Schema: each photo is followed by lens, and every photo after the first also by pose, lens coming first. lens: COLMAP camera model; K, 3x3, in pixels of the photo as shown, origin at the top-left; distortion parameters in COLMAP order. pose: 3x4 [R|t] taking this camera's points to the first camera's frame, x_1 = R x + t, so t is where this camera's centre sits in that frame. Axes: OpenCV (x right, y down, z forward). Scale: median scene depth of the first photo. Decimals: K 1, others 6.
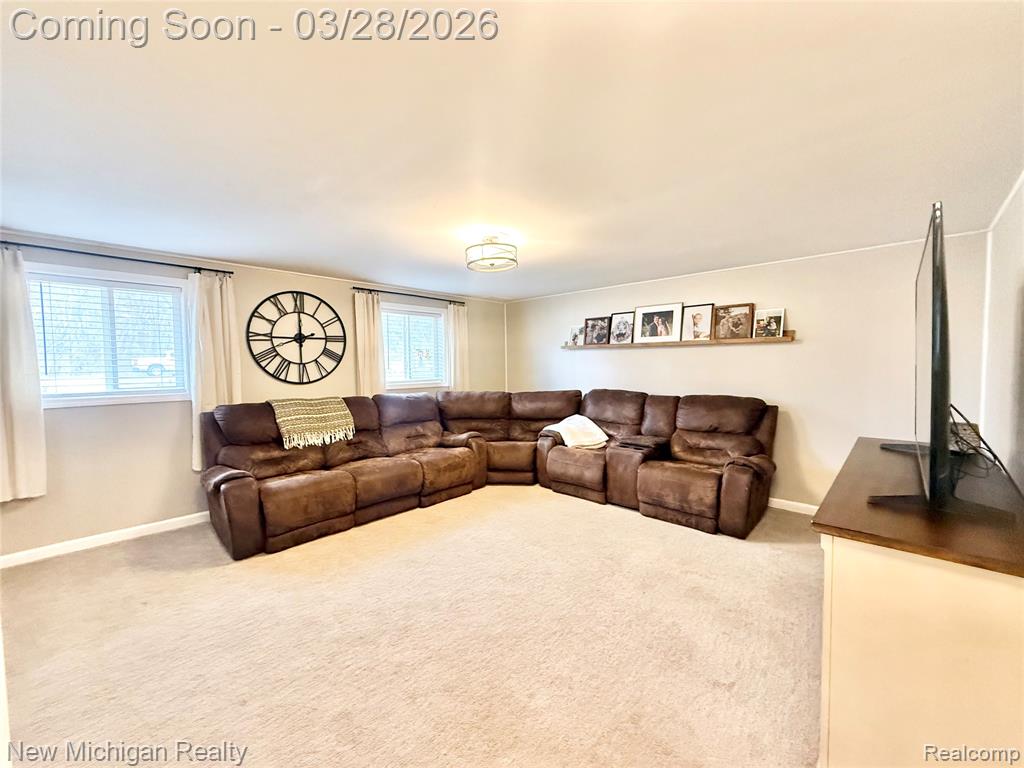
lens RADIAL K [[405.6, 0, 512.5], [0, 405.6, 382.4], [0, 0, 1]] dist [0.000248, -0.000387]
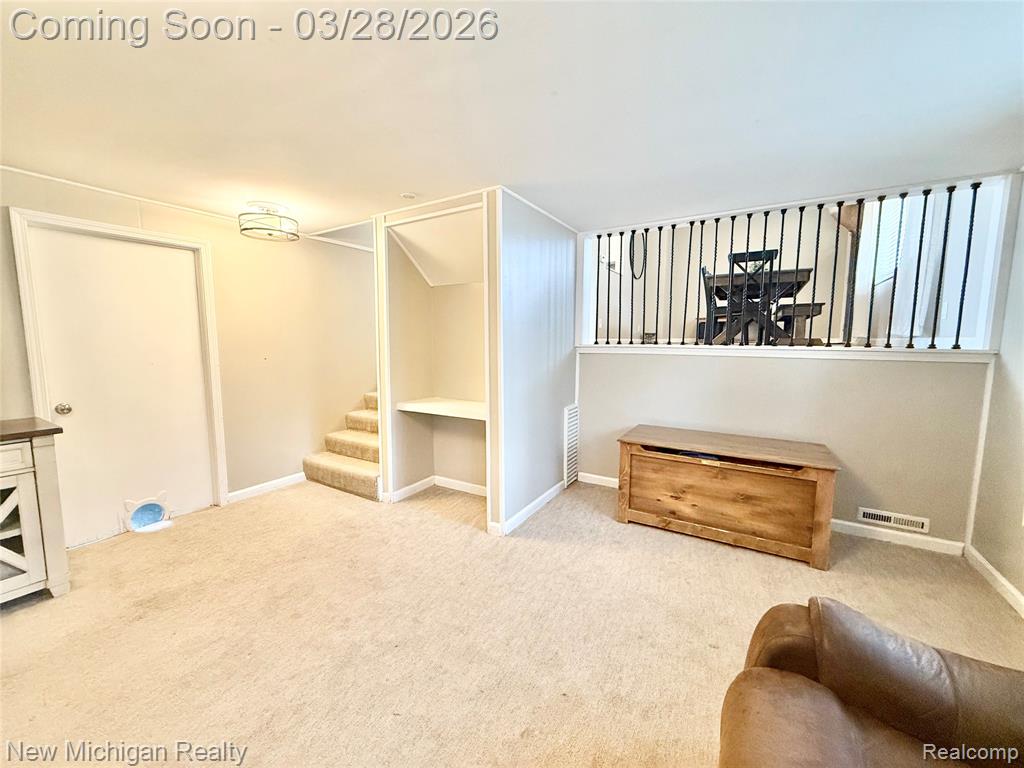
lens RADIAL K [[405.6, 0, 510.9], [0, 405.6, 382.0], [0, 0, 1]] dist [0.000248, -0.000387]
pose [[-0.976506, 0.034794, -0.212664, -0.222906], [0.002431, 0.988594, 0.150583, -0.037357], [0.215478, 0.146528, -0.965453, 0.909087]]
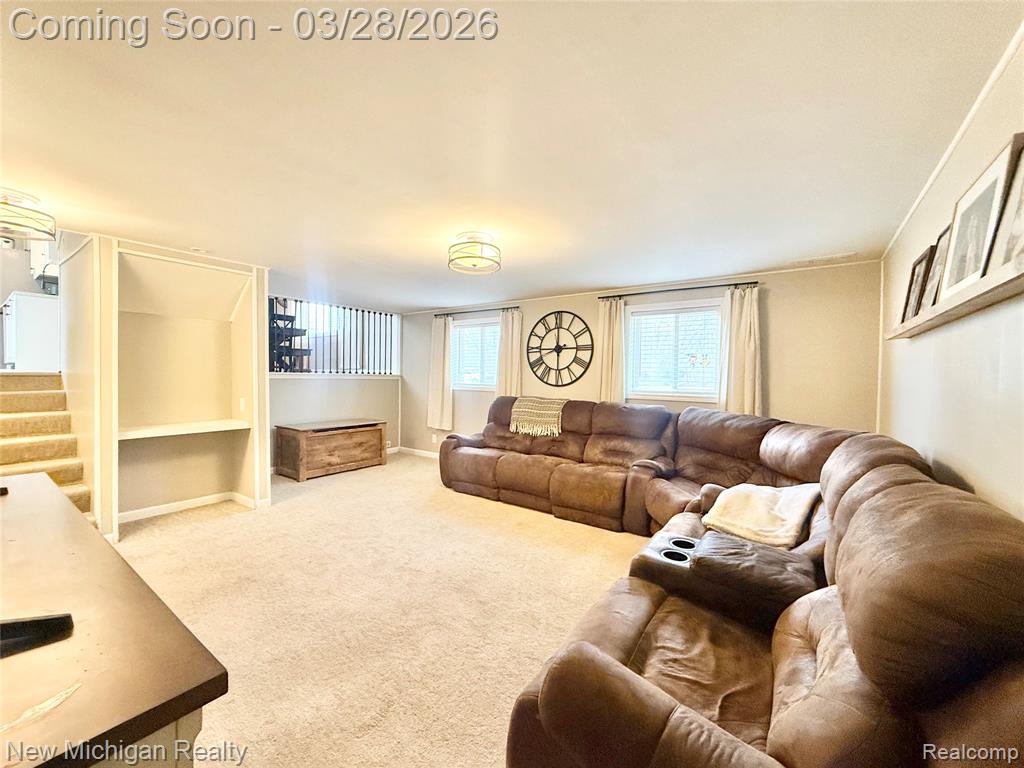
lens RADIAL K [[405.6, 0, 508.9], [0, 405.6, 385.1], [0, 0, 1]] dist [0.000248, -0.000387]
pose [[0.130976, 0.043014, -0.990452, 0.685922], [-0.058636, 0.997645, 0.035572, -0.035184], [0.989650, 0.053417, 0.133190, 0.704417]]
